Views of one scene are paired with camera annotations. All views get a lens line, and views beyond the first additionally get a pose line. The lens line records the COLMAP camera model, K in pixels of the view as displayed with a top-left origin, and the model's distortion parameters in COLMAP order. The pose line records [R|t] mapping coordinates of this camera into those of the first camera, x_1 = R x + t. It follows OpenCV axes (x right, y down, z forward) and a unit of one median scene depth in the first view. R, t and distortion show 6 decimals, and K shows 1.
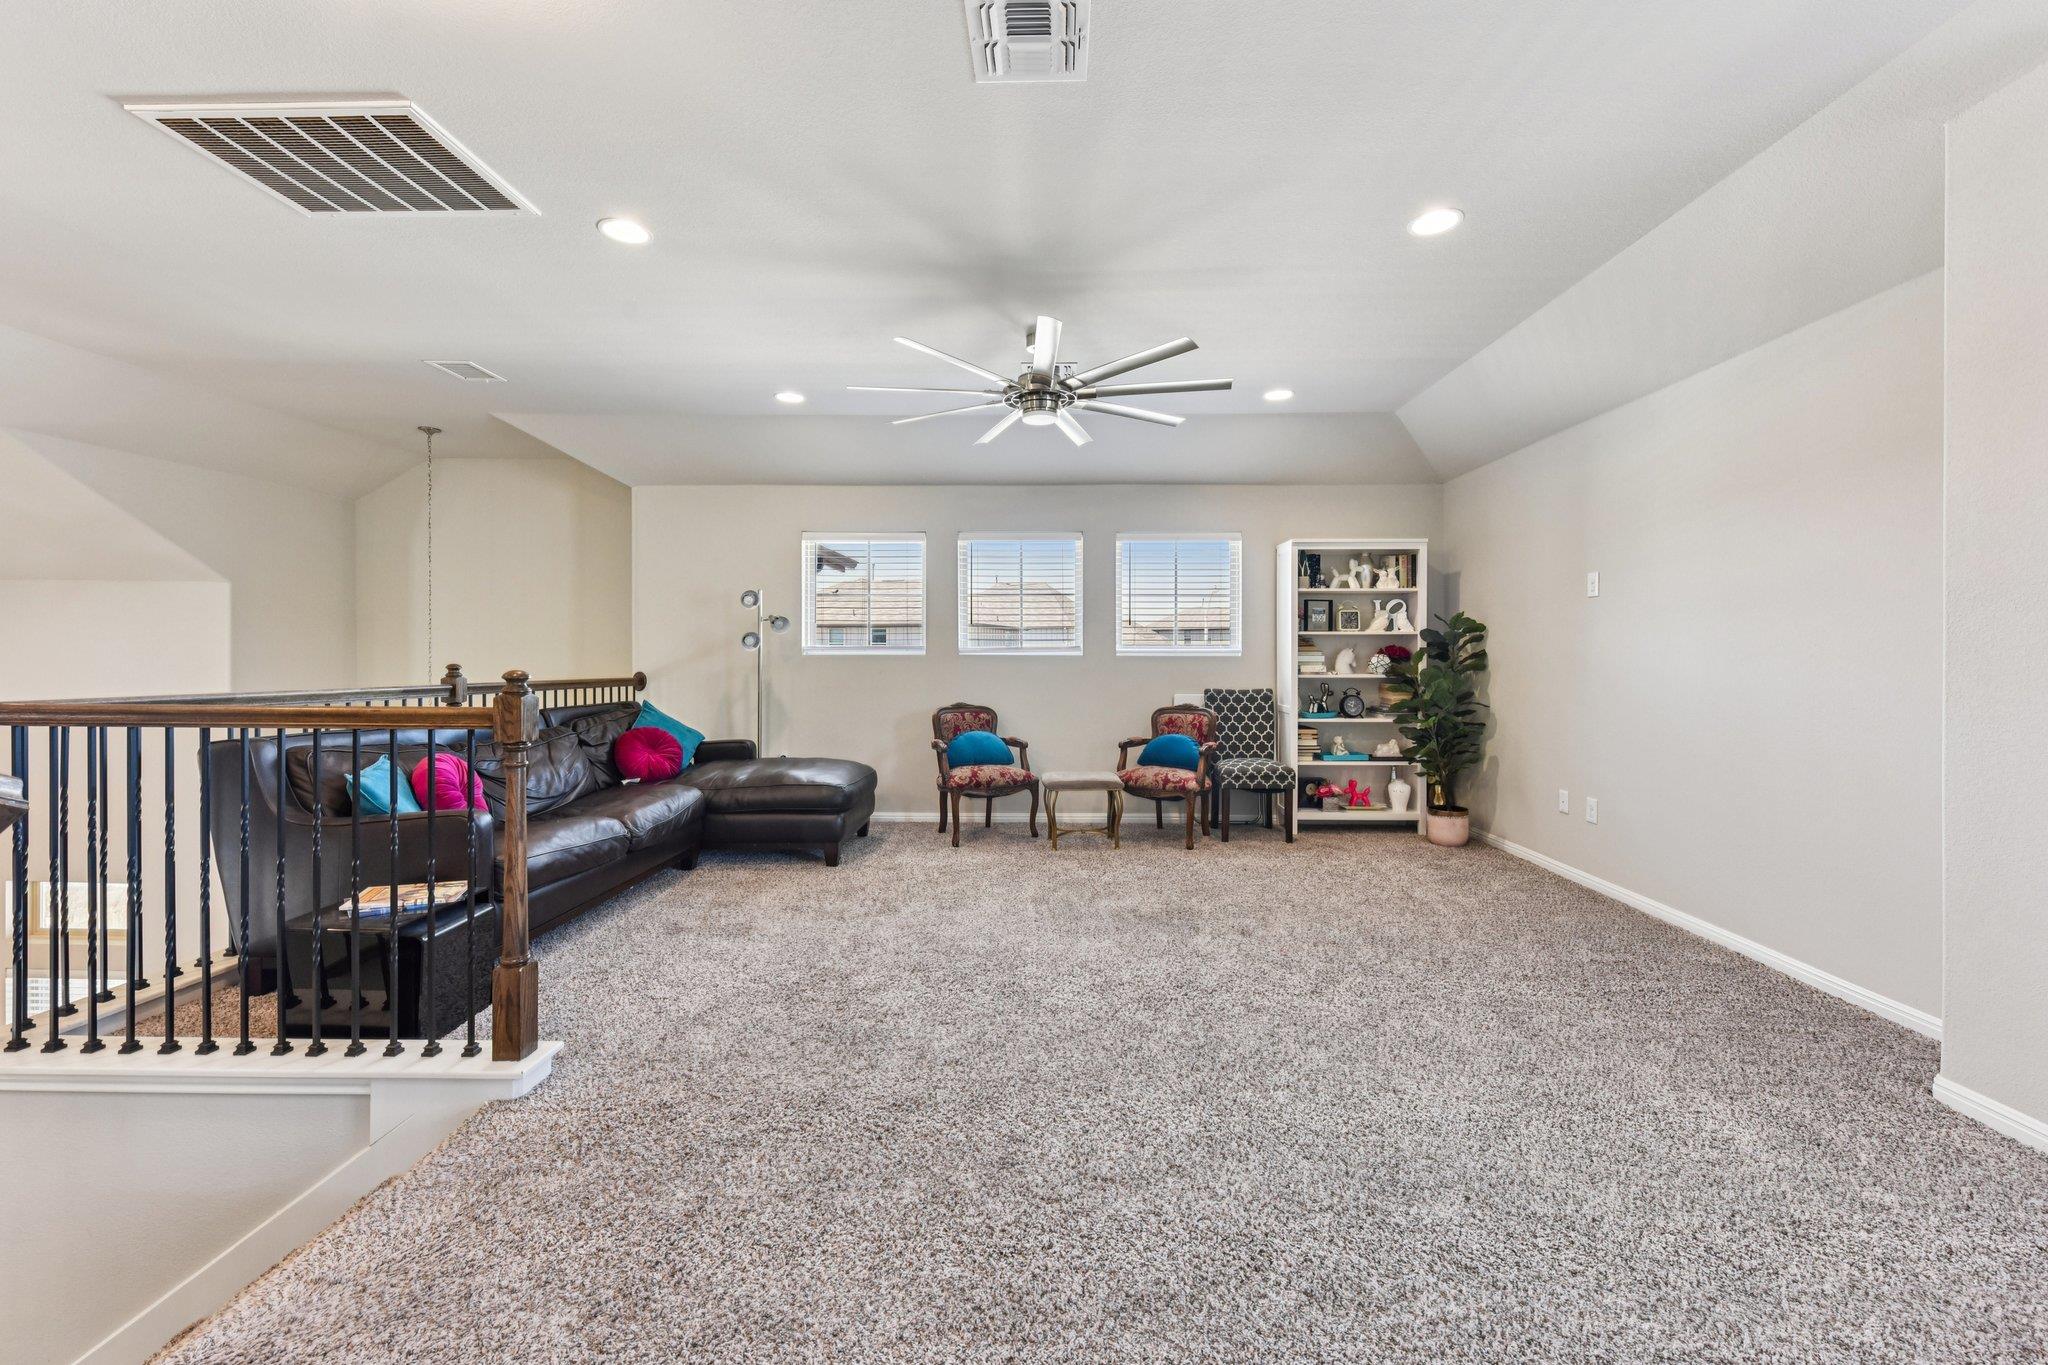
lens RADIAL K [[815.7, 0, 1030.1], [0, 815.7, 654.9], [0, 0, 1]] dist [0.012063, -0.010948]
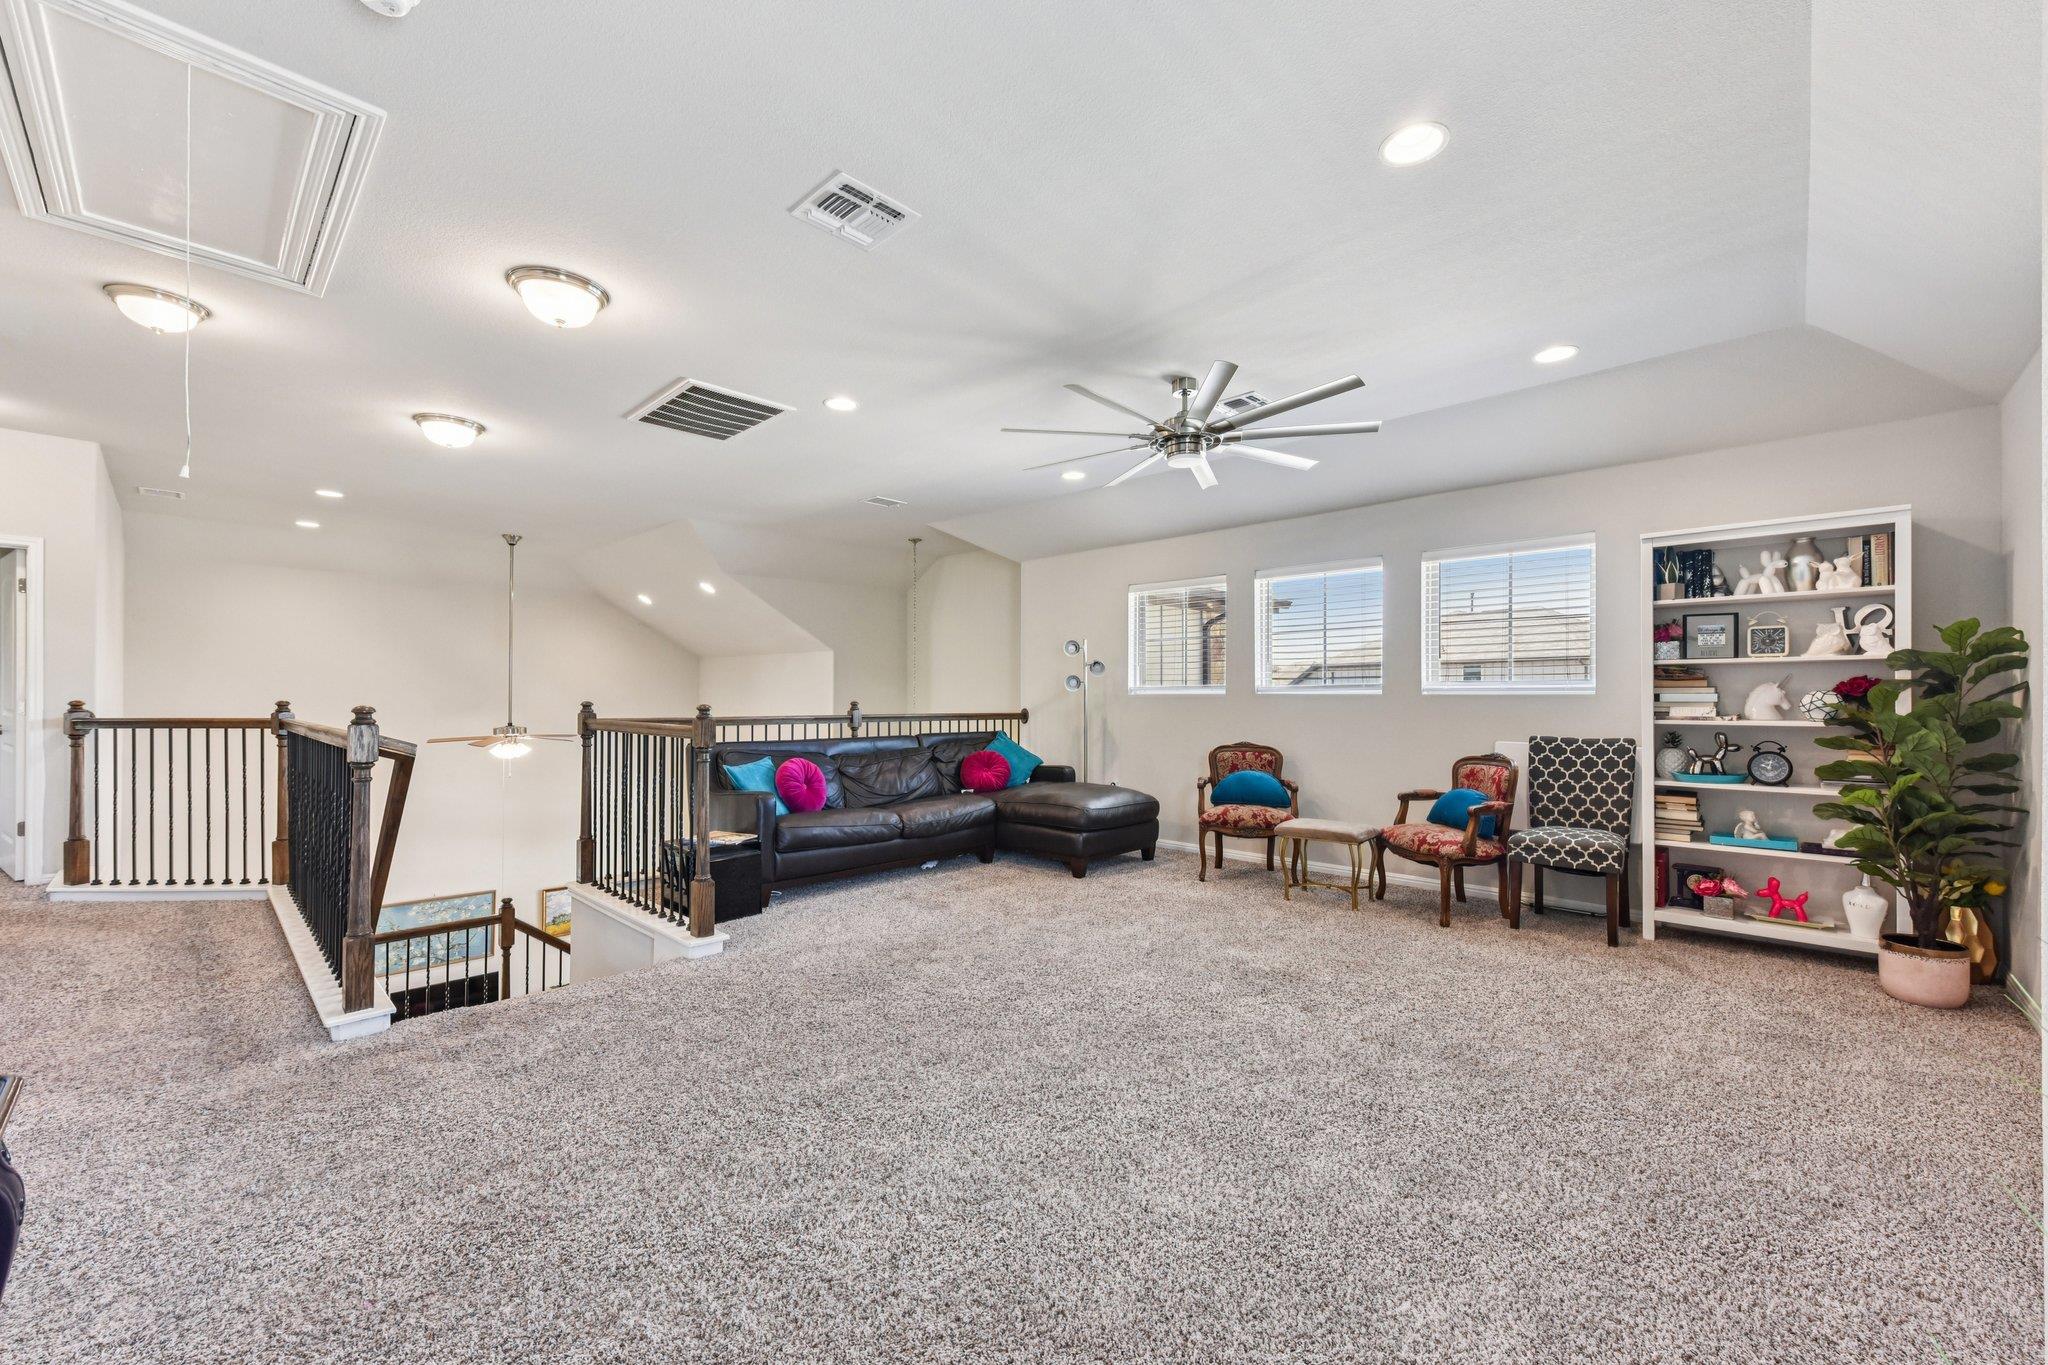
lens RADIAL K [[803.1, 0, 1032.5], [0, 803.1, 687.3], [0, 0, 1]] dist [0.009175, -0.003867]
pose [[0.737873, -0.008967, -0.674880, 0.401658], [0.003513, 0.999949, -0.009445, 0.000147], [0.674930, 0.004599, 0.737867, 0.098303]]
